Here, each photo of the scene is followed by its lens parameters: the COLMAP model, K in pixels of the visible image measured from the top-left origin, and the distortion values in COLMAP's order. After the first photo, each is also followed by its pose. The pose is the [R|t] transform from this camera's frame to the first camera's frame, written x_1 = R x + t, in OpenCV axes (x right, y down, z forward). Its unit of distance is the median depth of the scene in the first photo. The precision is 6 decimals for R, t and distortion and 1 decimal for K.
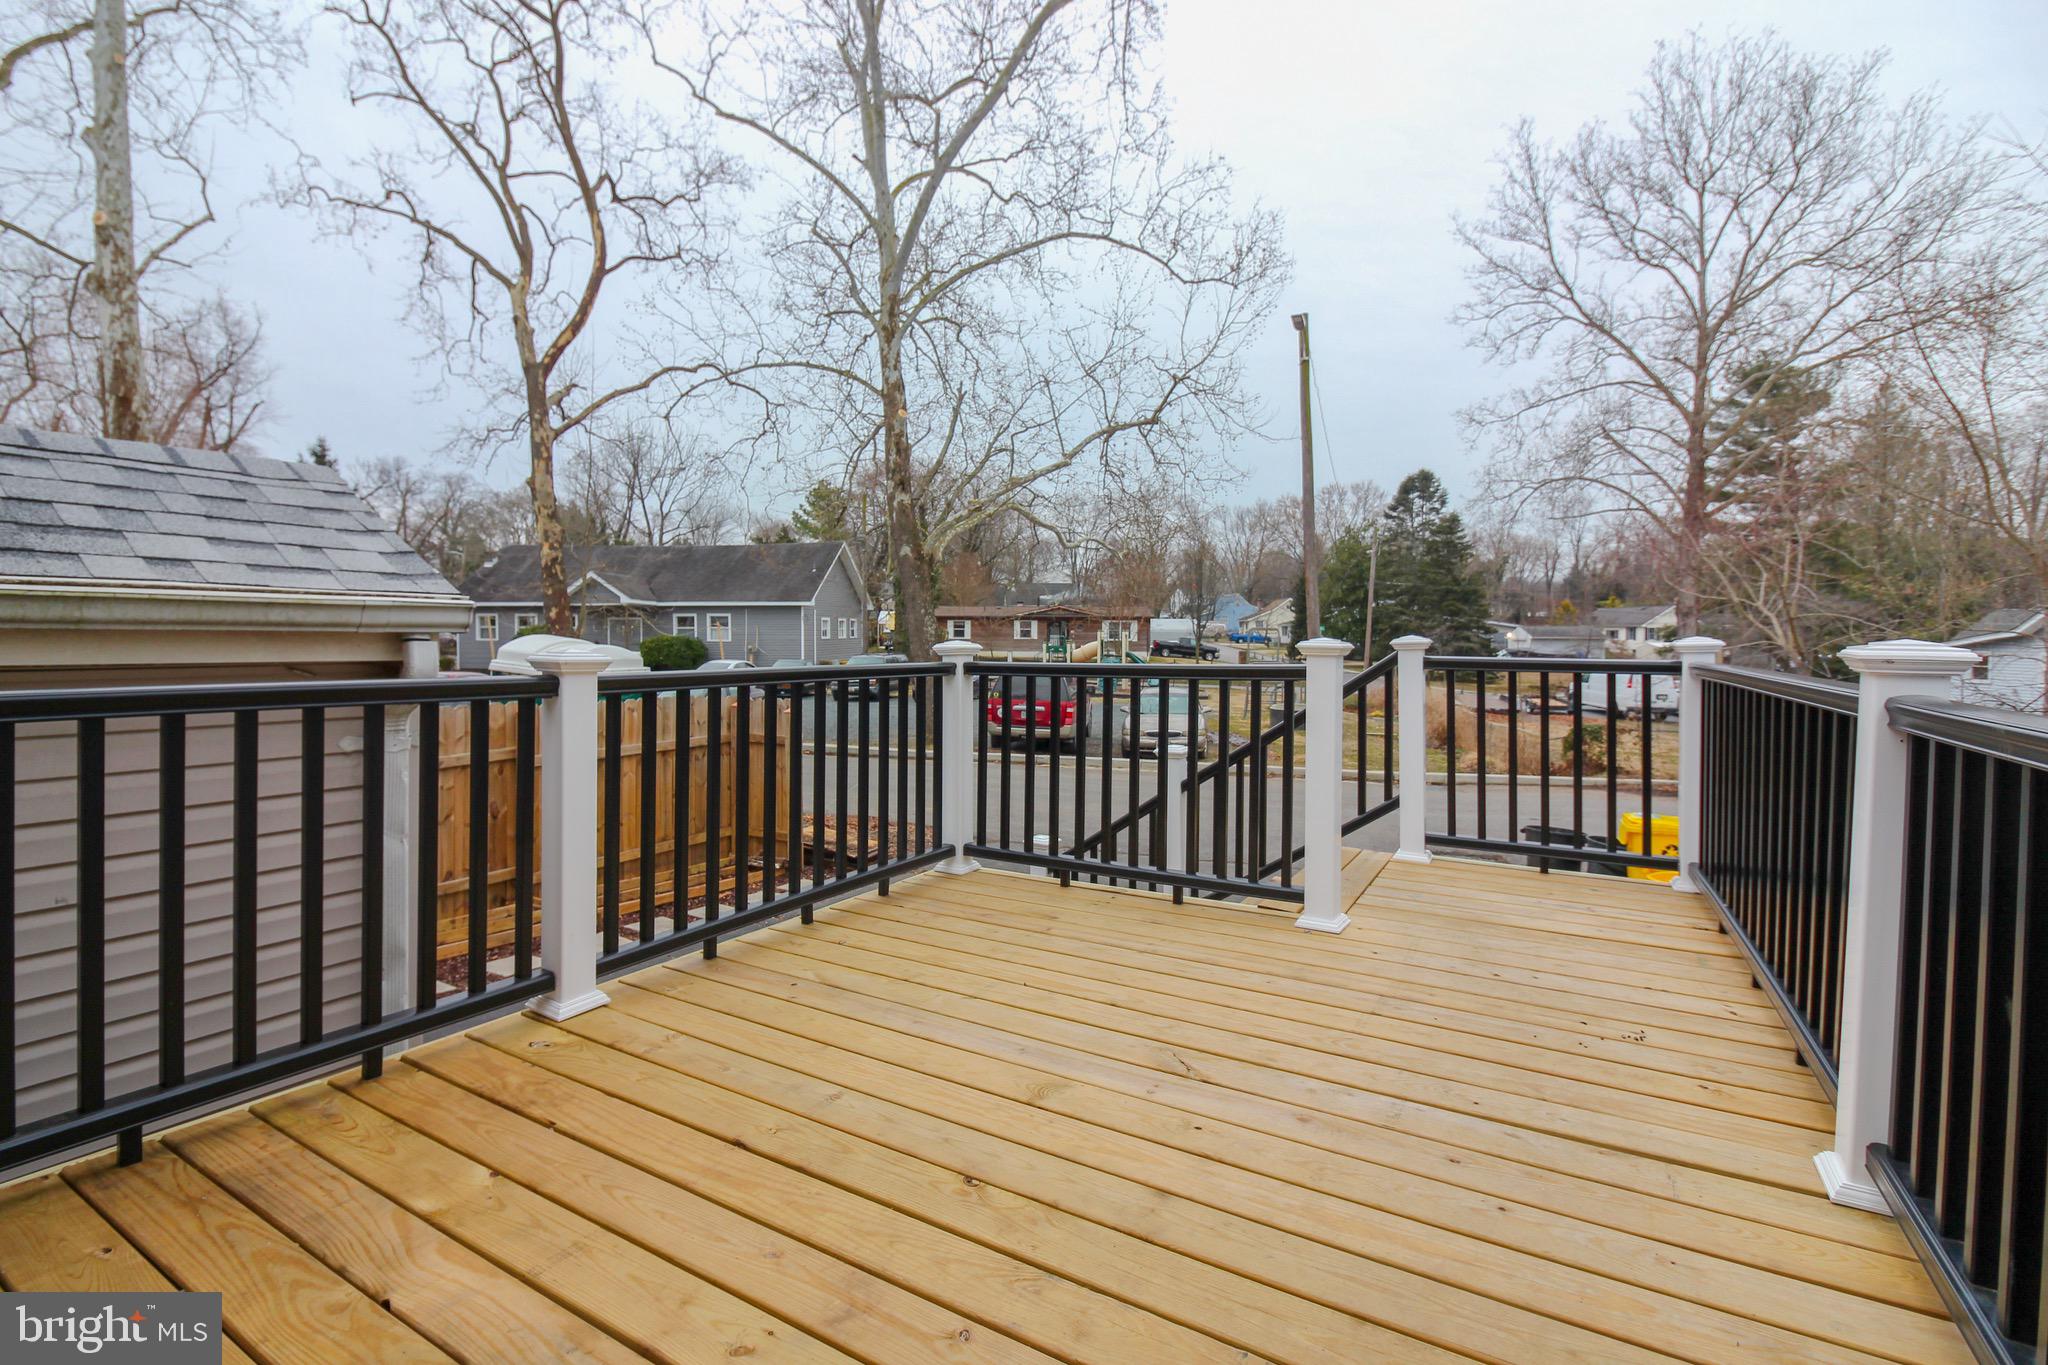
lens RADIAL K [[980.1, 0, 1017.2], [0, 980.1, 646.6], [0, 0, 1]] dist [0.016118, -0.017967]
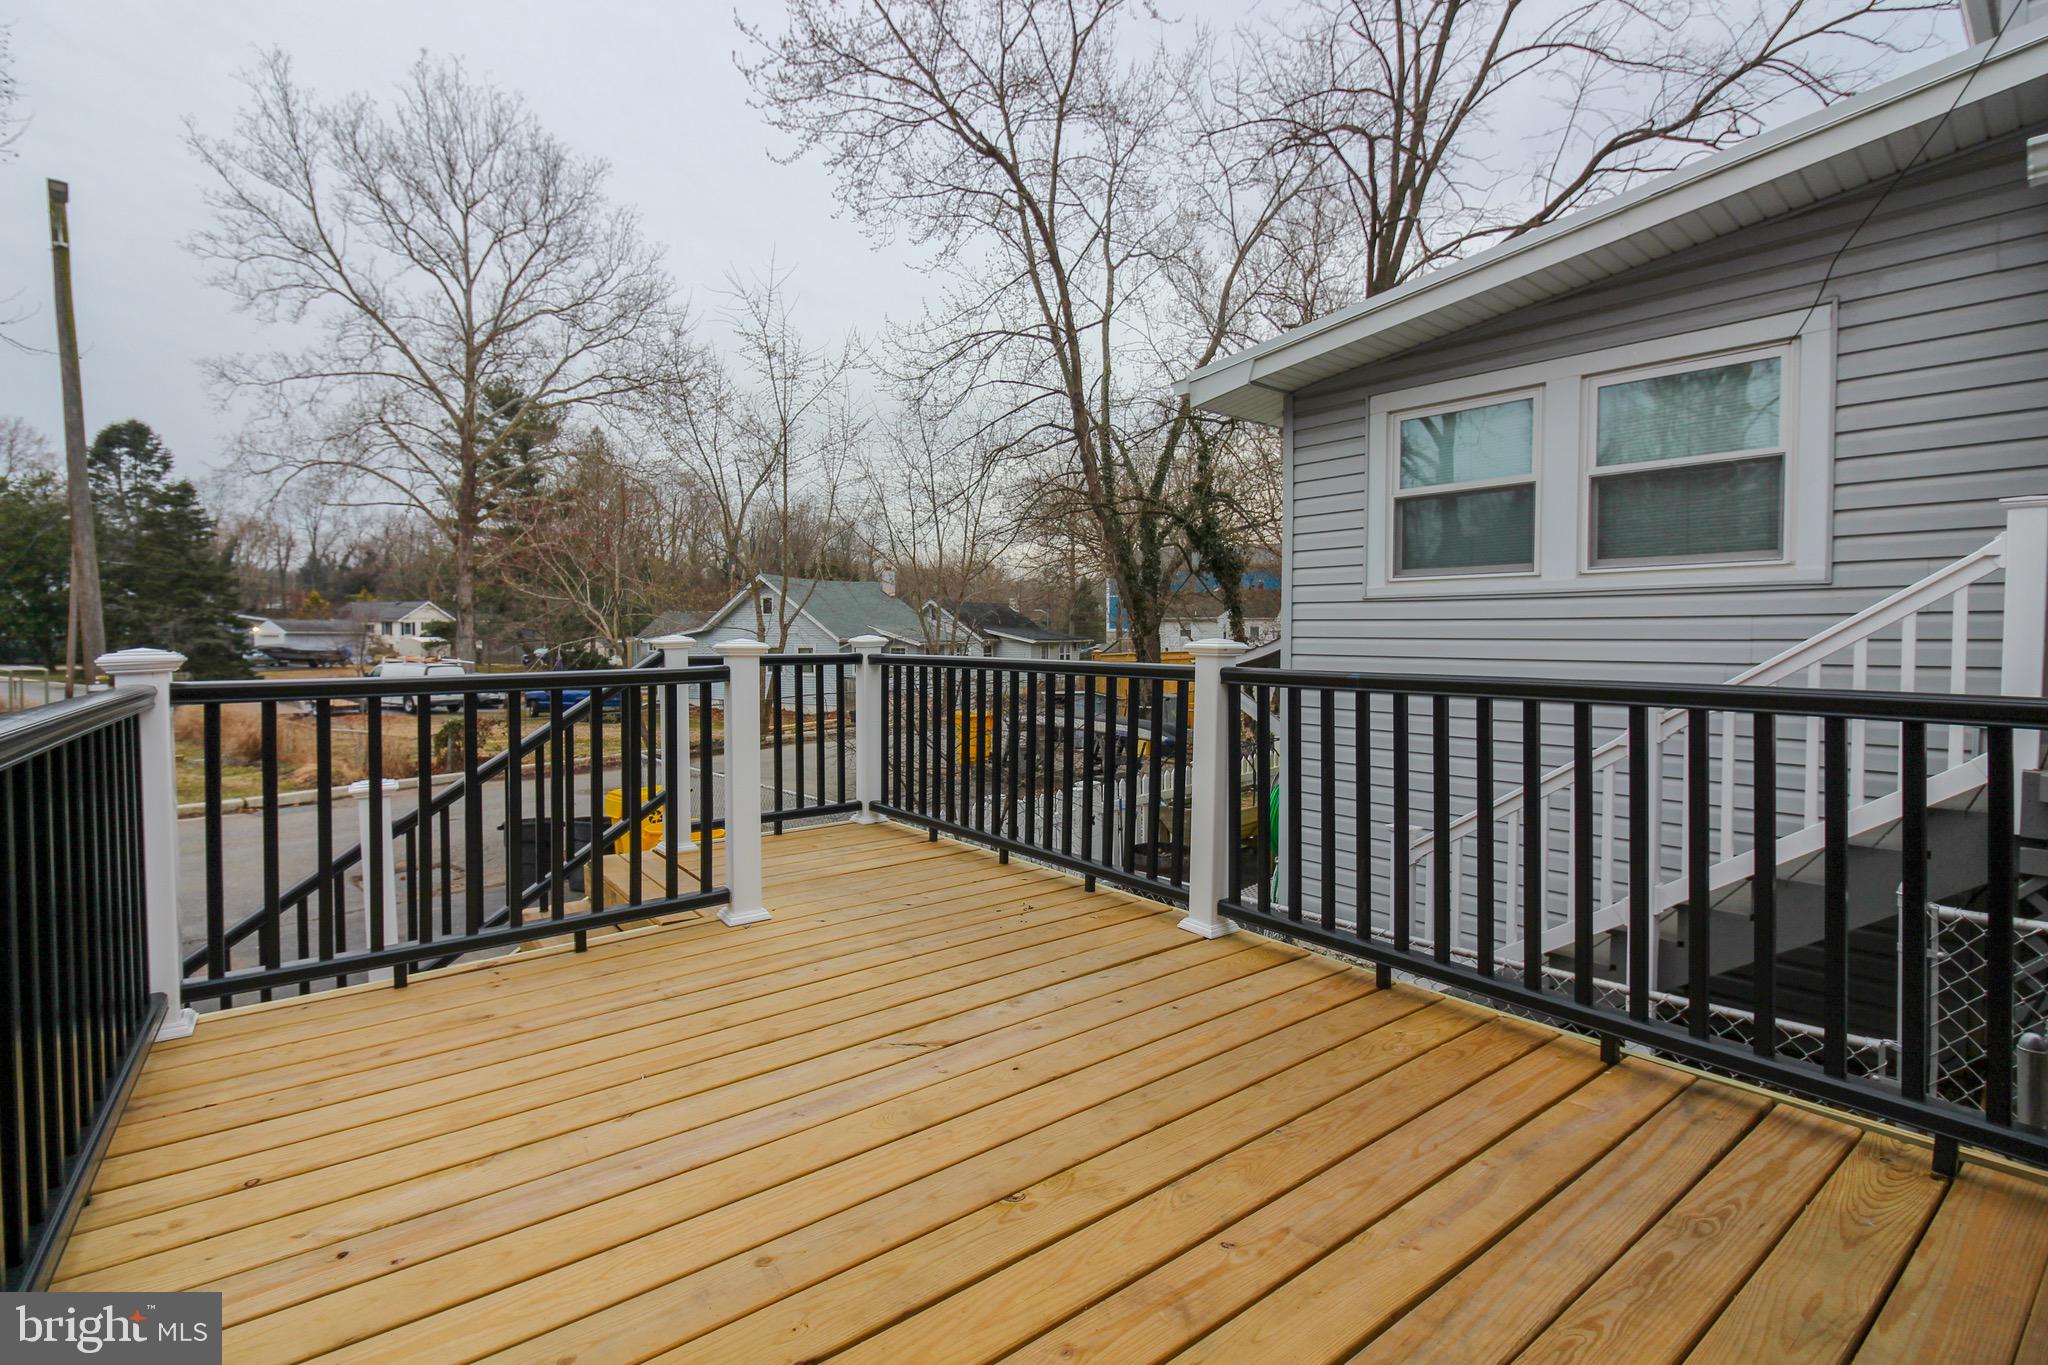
lens RADIAL K [[980.1, 0, 1017.2], [0, 980.1, 646.6], [0, 0, 1]] dist [0.016118, -0.017967]
pose [[0.320909, -0.015475, 0.946984, -0.129910], [0.008894, 0.999872, 0.013325, -0.002760], [-0.947068, 0.004146, 0.321006, 0.090916]]
